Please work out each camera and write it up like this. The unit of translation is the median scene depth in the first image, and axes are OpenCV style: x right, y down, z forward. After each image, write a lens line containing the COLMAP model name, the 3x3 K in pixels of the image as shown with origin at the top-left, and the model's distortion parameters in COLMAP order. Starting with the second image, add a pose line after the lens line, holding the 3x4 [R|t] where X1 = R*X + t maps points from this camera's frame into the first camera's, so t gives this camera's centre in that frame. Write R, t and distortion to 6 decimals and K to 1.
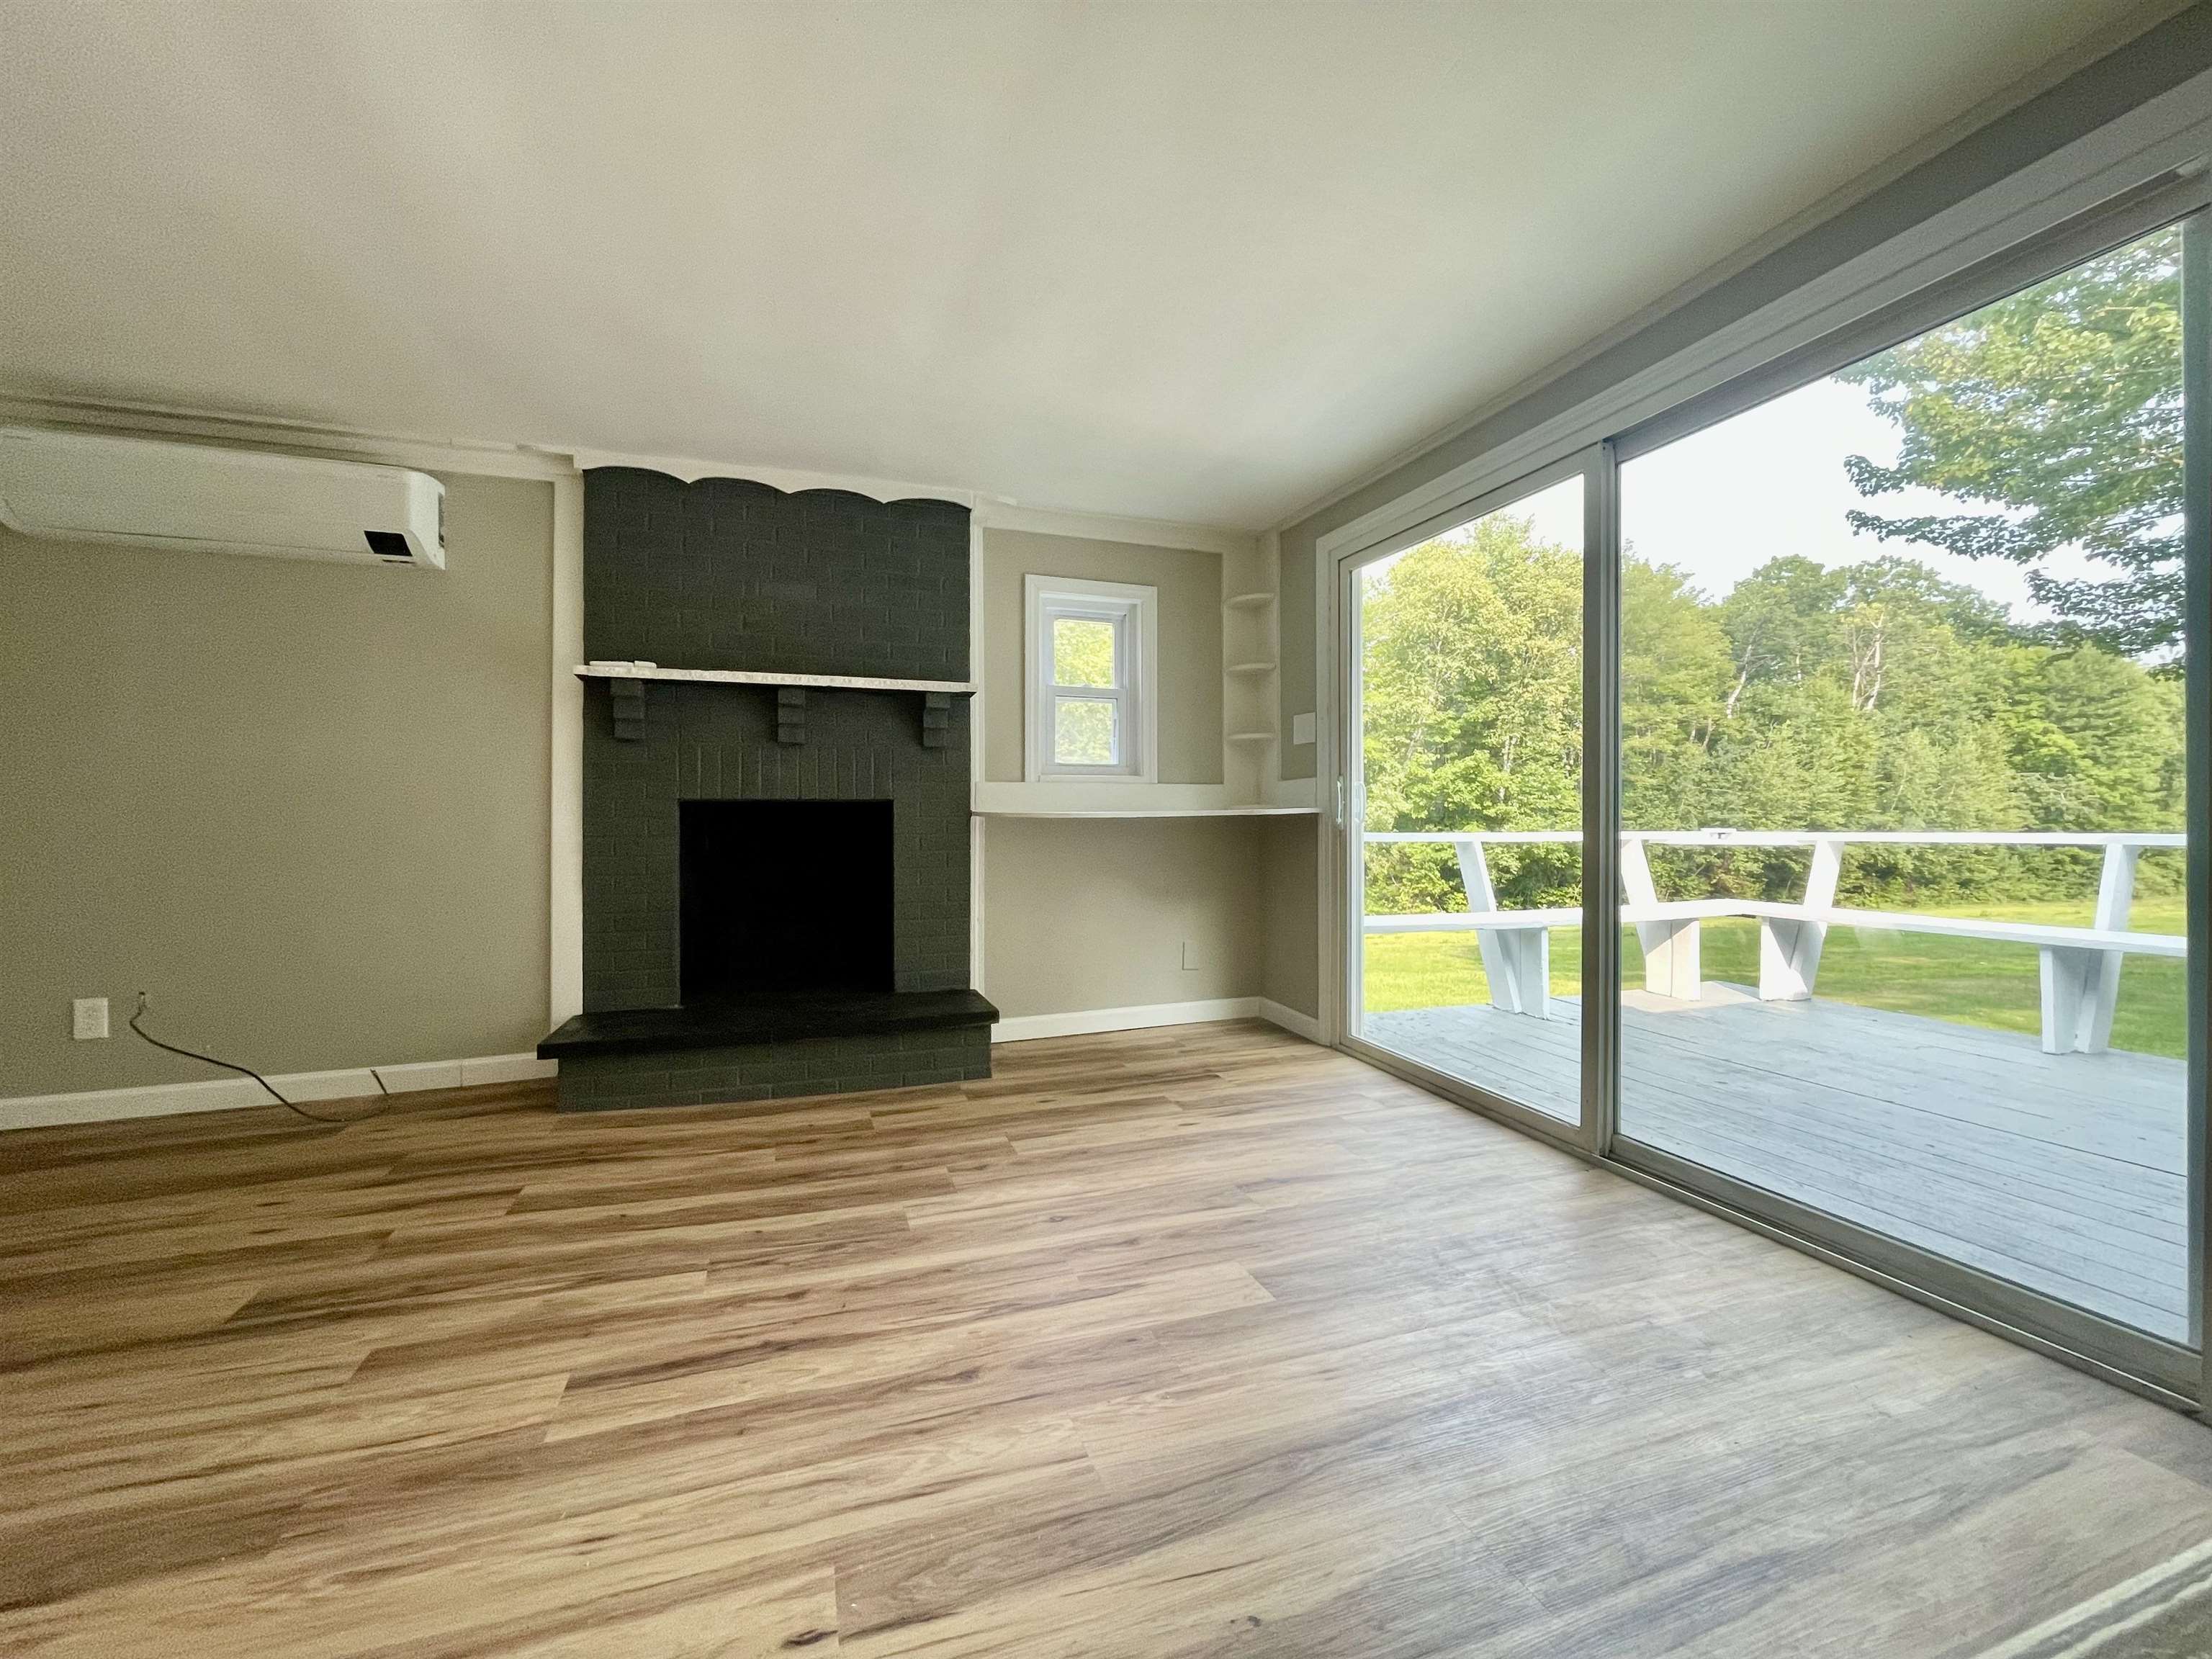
lens RADIAL K [[888.9, 0, 1097.3], [0, 888.9, 822.1], [0, 0, 1]] dist [-0.000089, 0.000265]
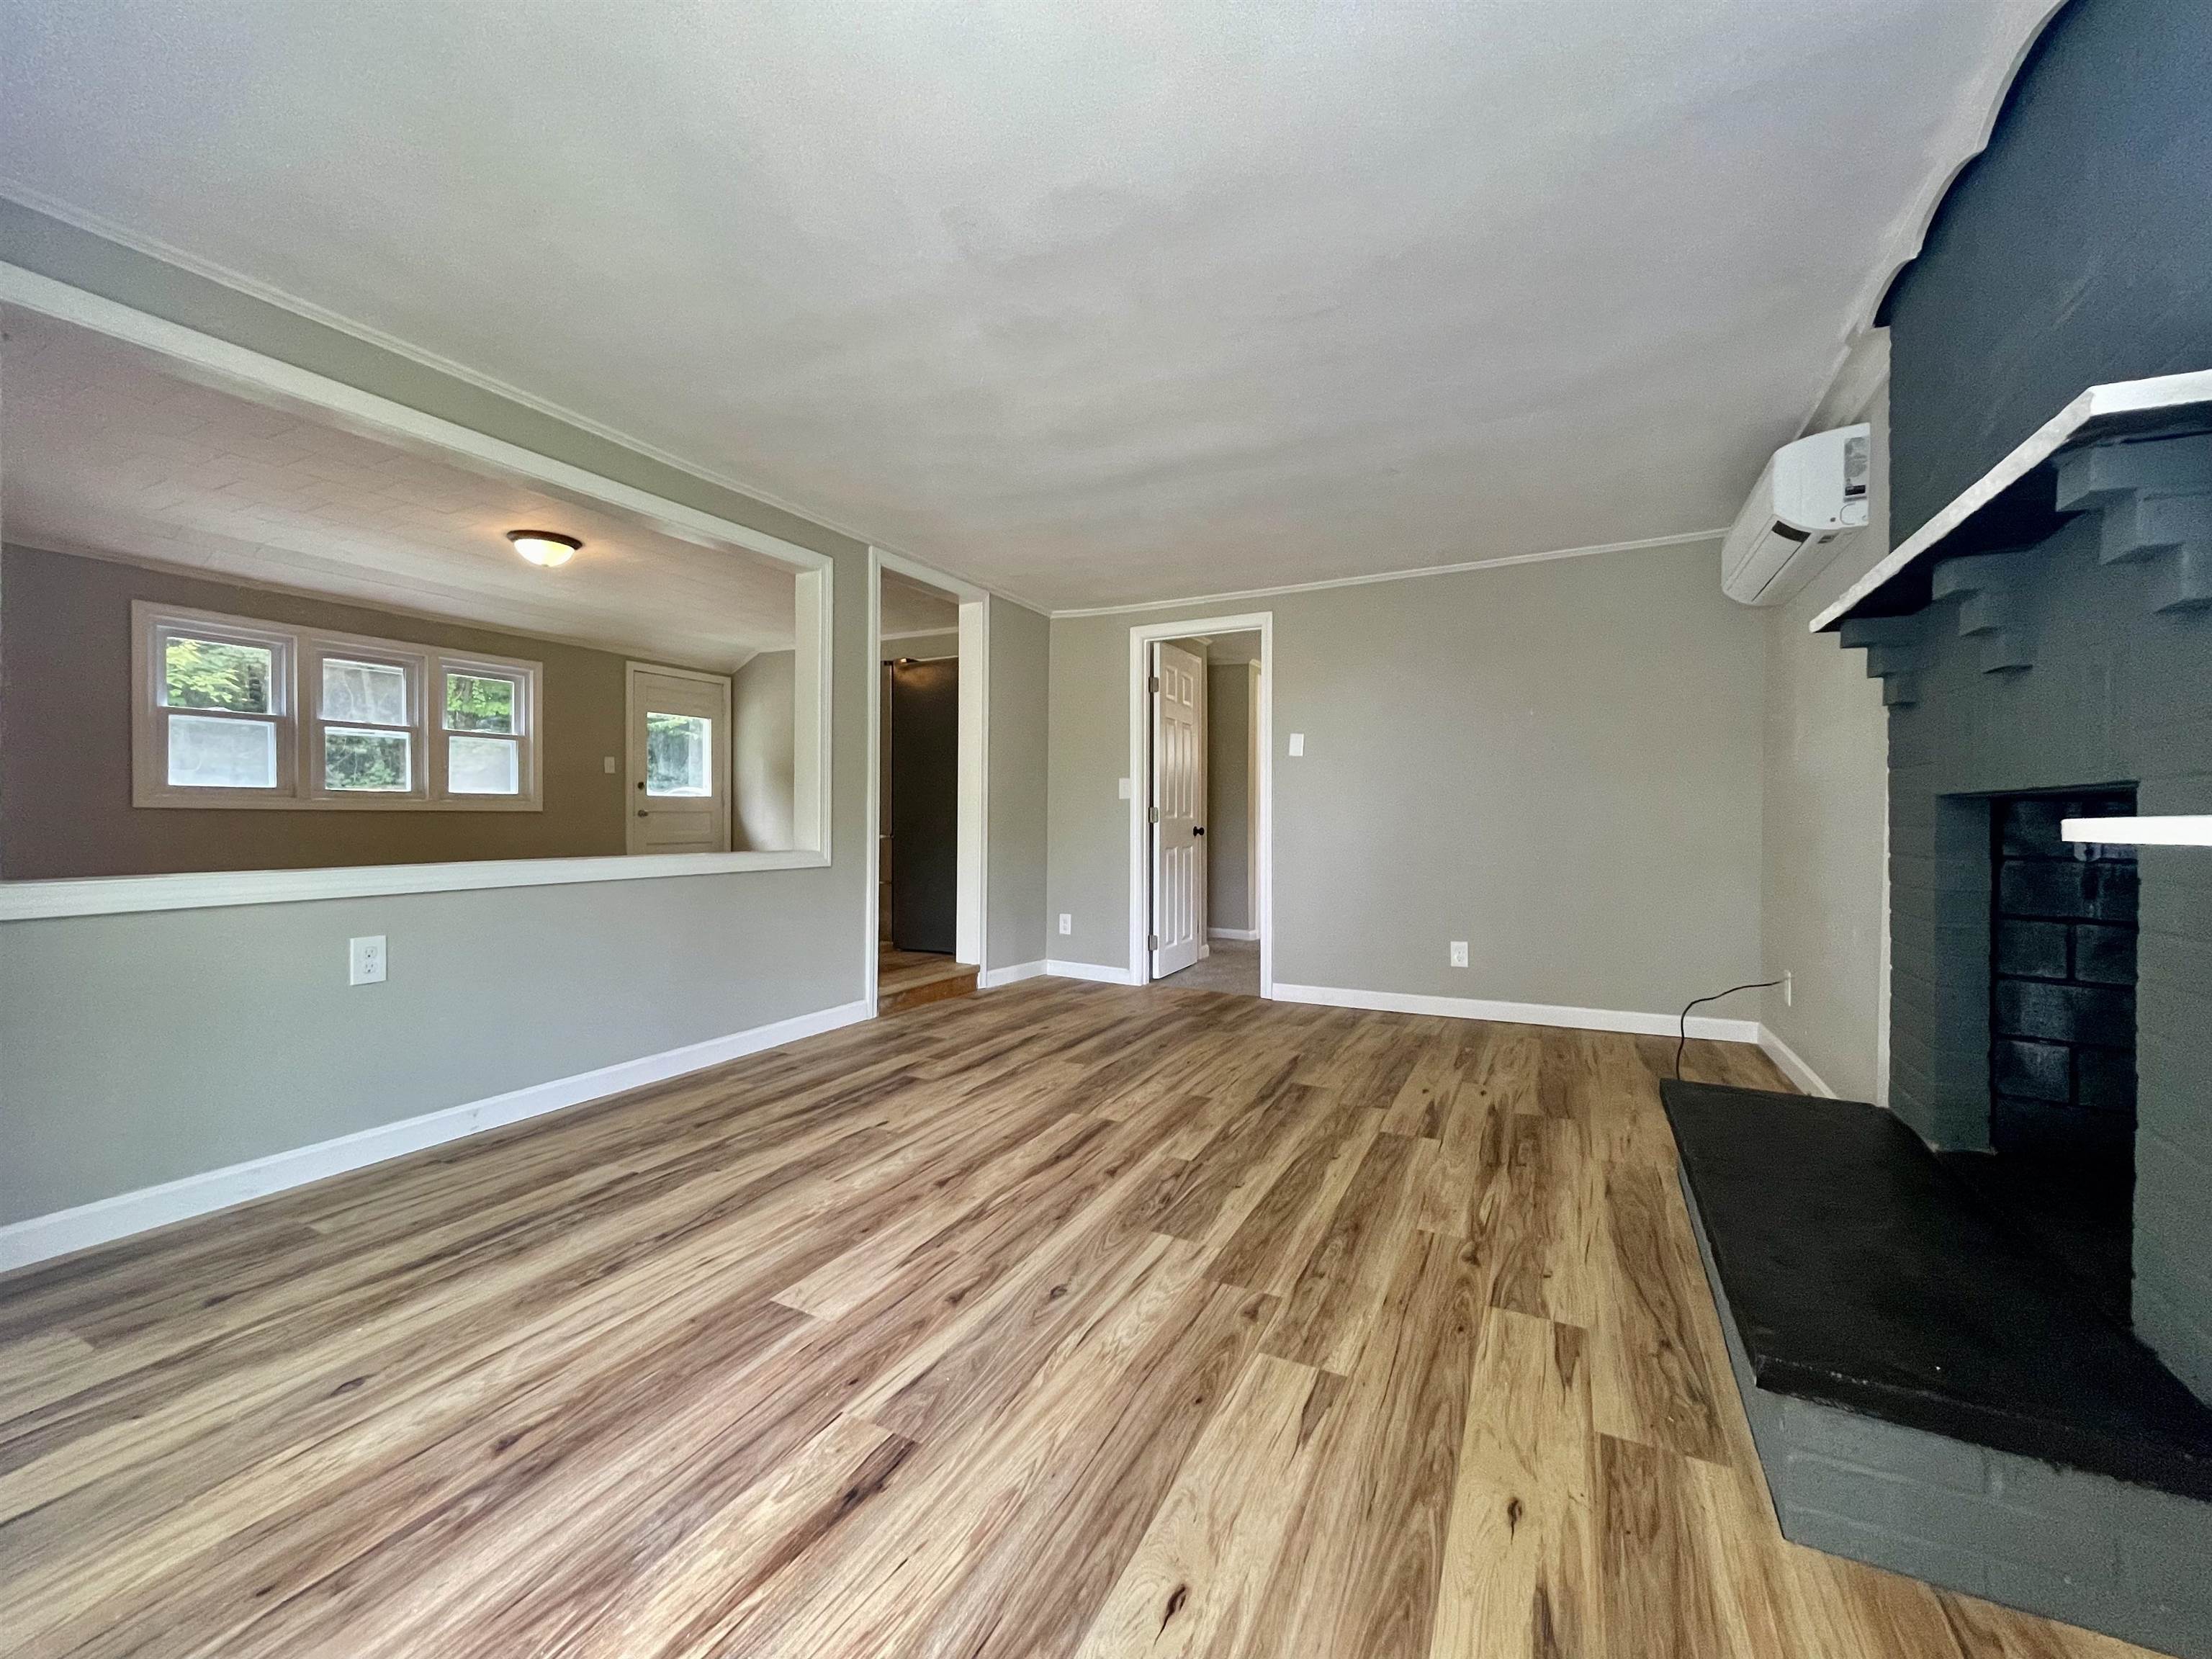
lens RADIAL K [[888.9, 0, 1103.2], [0, 888.9, 832.2], [0, 0, 1]] dist [-0.000089, 0.000265]
pose [[-0.714399, 0.012263, -0.699631, 0.569999], [-0.002630, 0.999792, 0.020209, -0.020990], [0.699733, 0.016277, -0.714219, 1.782296]]
